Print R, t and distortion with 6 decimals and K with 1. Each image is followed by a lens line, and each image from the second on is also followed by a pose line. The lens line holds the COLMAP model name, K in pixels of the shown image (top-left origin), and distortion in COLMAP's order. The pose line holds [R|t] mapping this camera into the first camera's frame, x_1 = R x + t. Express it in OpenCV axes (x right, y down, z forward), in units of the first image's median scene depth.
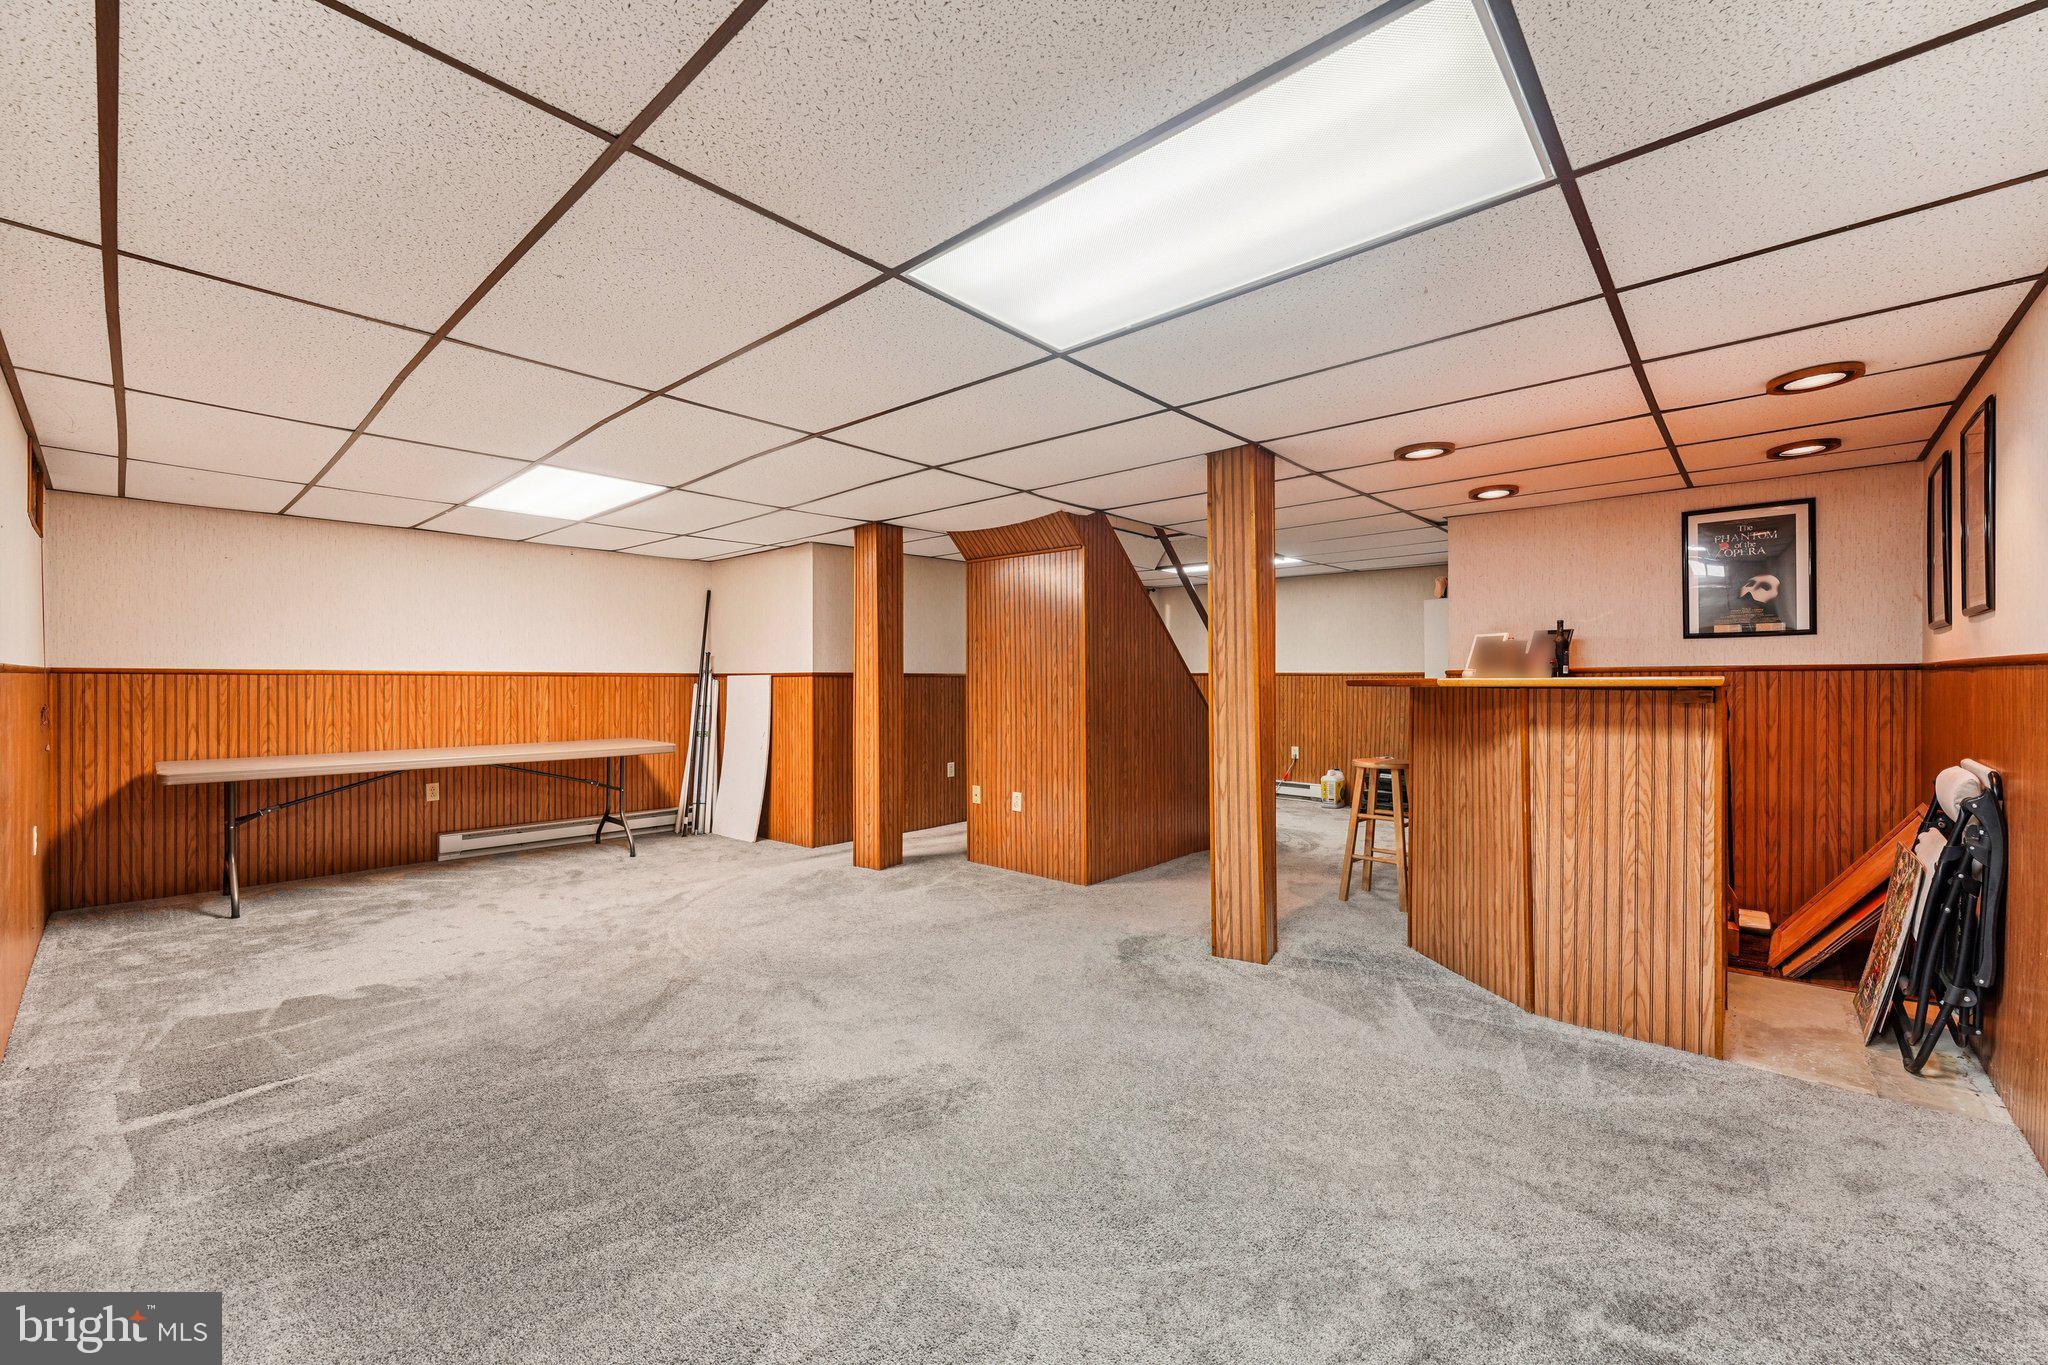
lens RADIAL K [[832.2, 0, 1018.3], [0, 832.2, 653.1], [0, 0, 1]] dist [-0.002762, -0.000170]
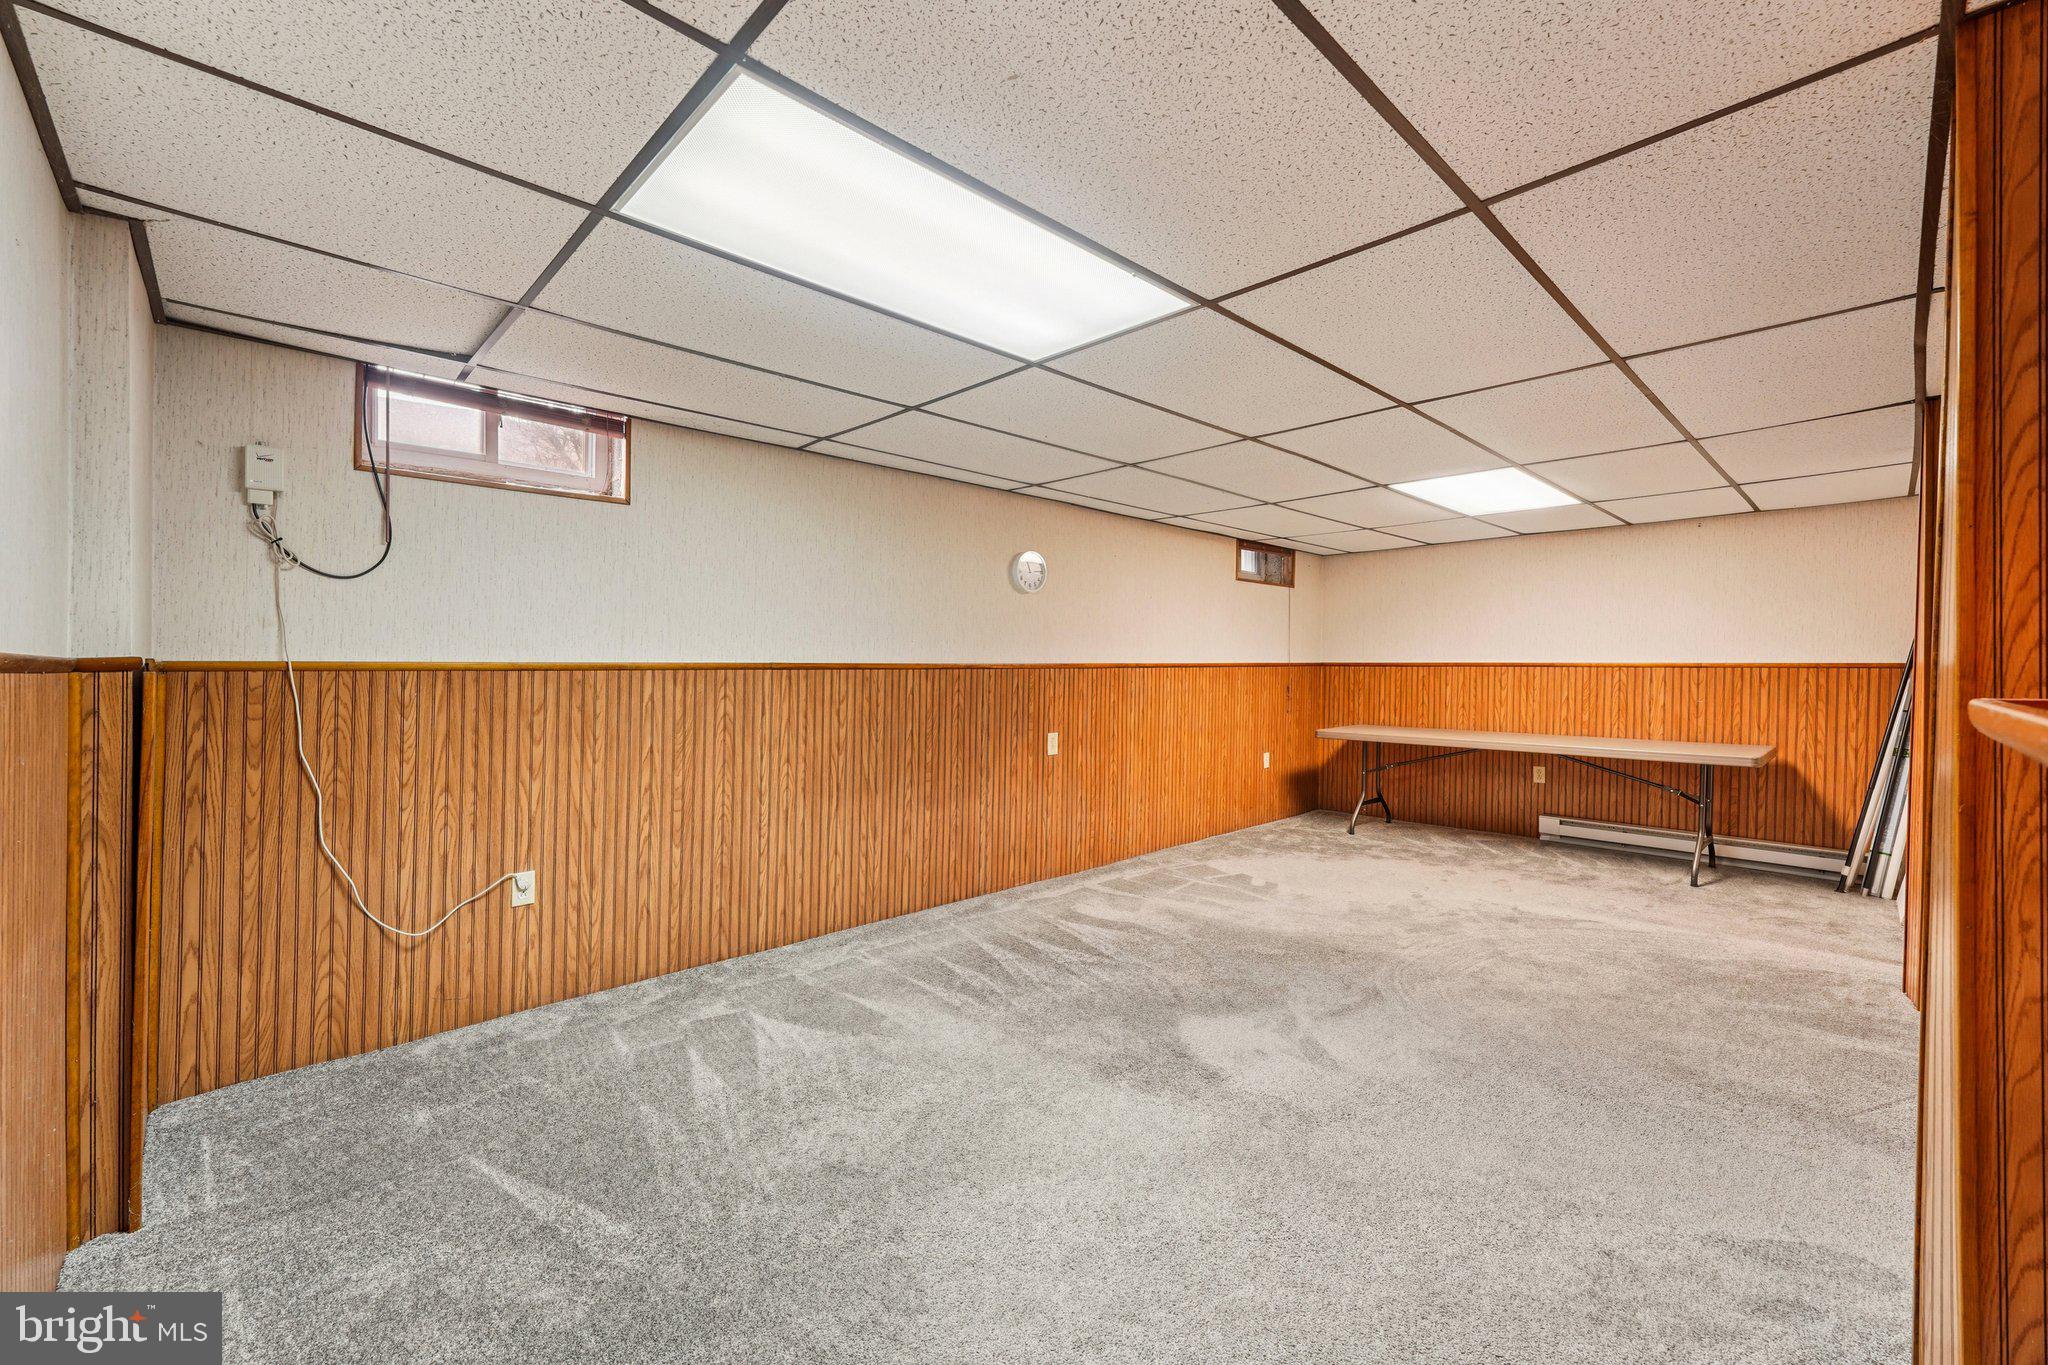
lens RADIAL K [[832.2, 0, 1018.3], [0, 832.2, 653.1], [0, 0, 1]] dist [-0.002762, -0.000170]
pose [[-0.068698, -0.014619, -0.997530, 0.421394], [0.028262, 0.999463, -0.016593, 0.007973], [0.997237, -0.029333, -0.068248, 0.403513]]
